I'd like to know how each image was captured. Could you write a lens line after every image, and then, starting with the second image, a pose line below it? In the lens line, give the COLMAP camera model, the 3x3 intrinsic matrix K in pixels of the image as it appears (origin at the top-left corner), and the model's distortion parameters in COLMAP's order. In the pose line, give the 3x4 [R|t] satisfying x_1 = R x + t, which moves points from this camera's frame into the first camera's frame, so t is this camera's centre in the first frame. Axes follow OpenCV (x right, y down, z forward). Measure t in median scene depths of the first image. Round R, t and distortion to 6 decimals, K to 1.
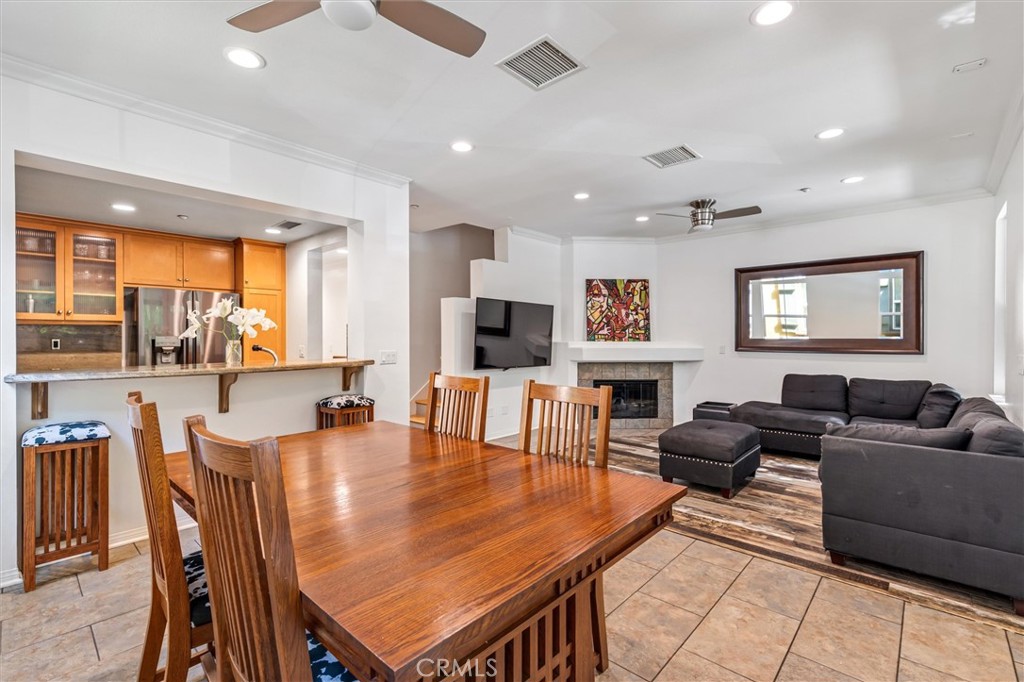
lens RADIAL K [[456.1, 0, 512.3], [0, 456.1, 340.2], [0, 0, 1]] dist [0.000172, -0.000682]
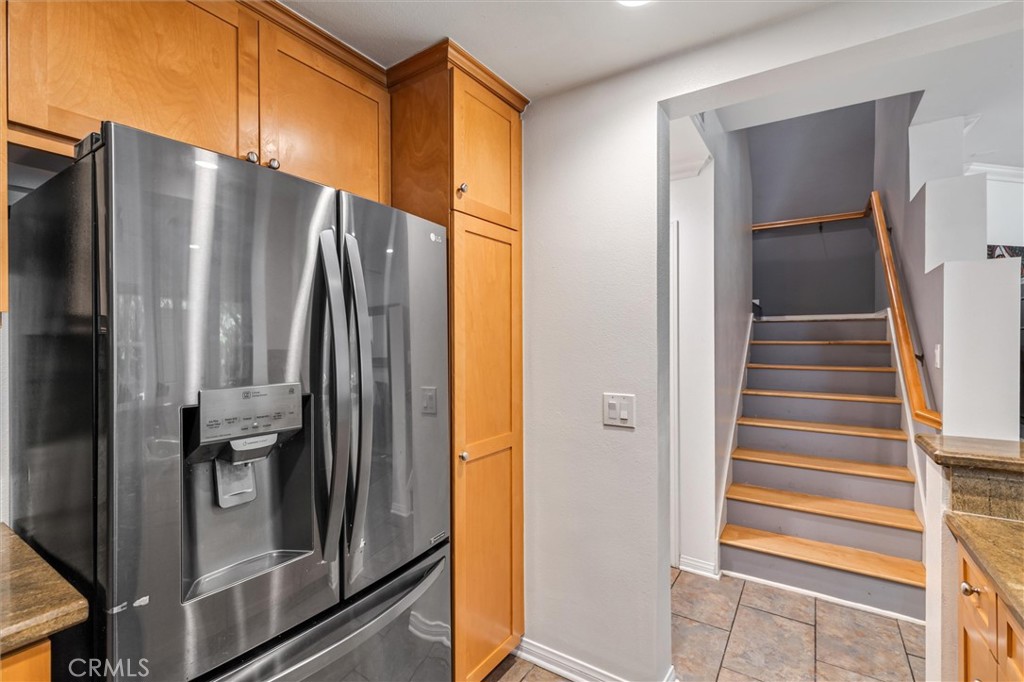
lens RADIAL K [[456.1, 0, 515.3], [0, 456.1, 339.1], [0, 0, 1]] dist [0.000172, -0.000682]
pose [[0.987303, -0.000064, 0.158849, -0.684344], [-0.000203, 0.999999, 0.001667, -0.032217], [-0.158848, -0.001678, 0.987302, 0.788317]]
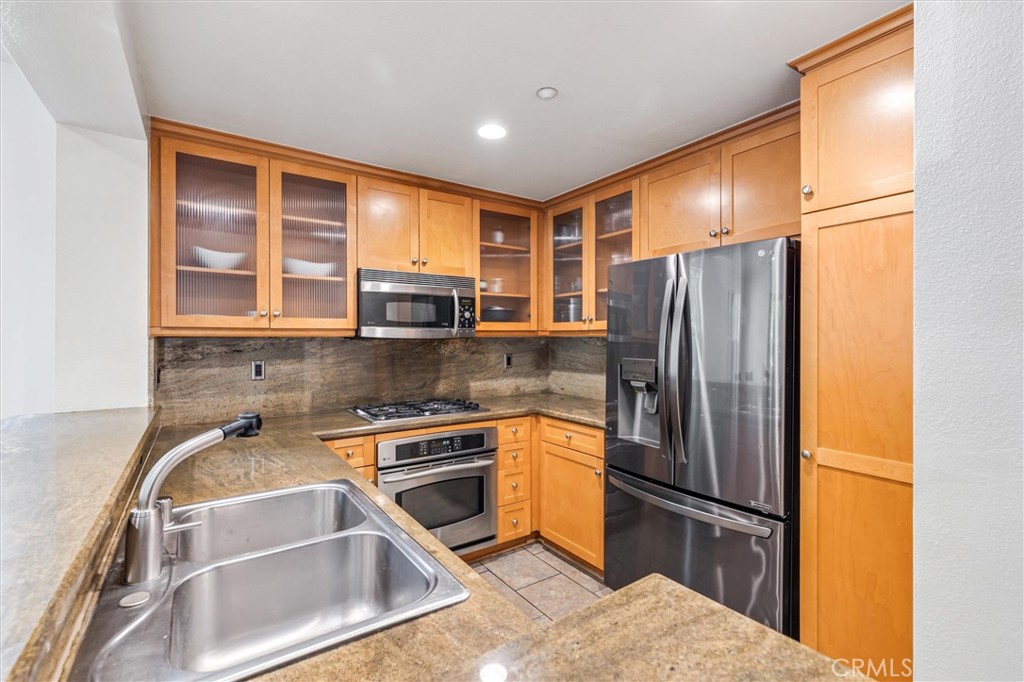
lens RADIAL K [[456.1, 0, 512.7], [0, 456.1, 338.3], [0, 0, 1]] dist [0.000172, -0.000682]
pose [[-0.221614, 0.001010, -0.975134, -0.264135], [-0.007718, 0.999966, 0.002790, -0.031686], [0.975104, 0.008144, -0.221599, 1.001400]]
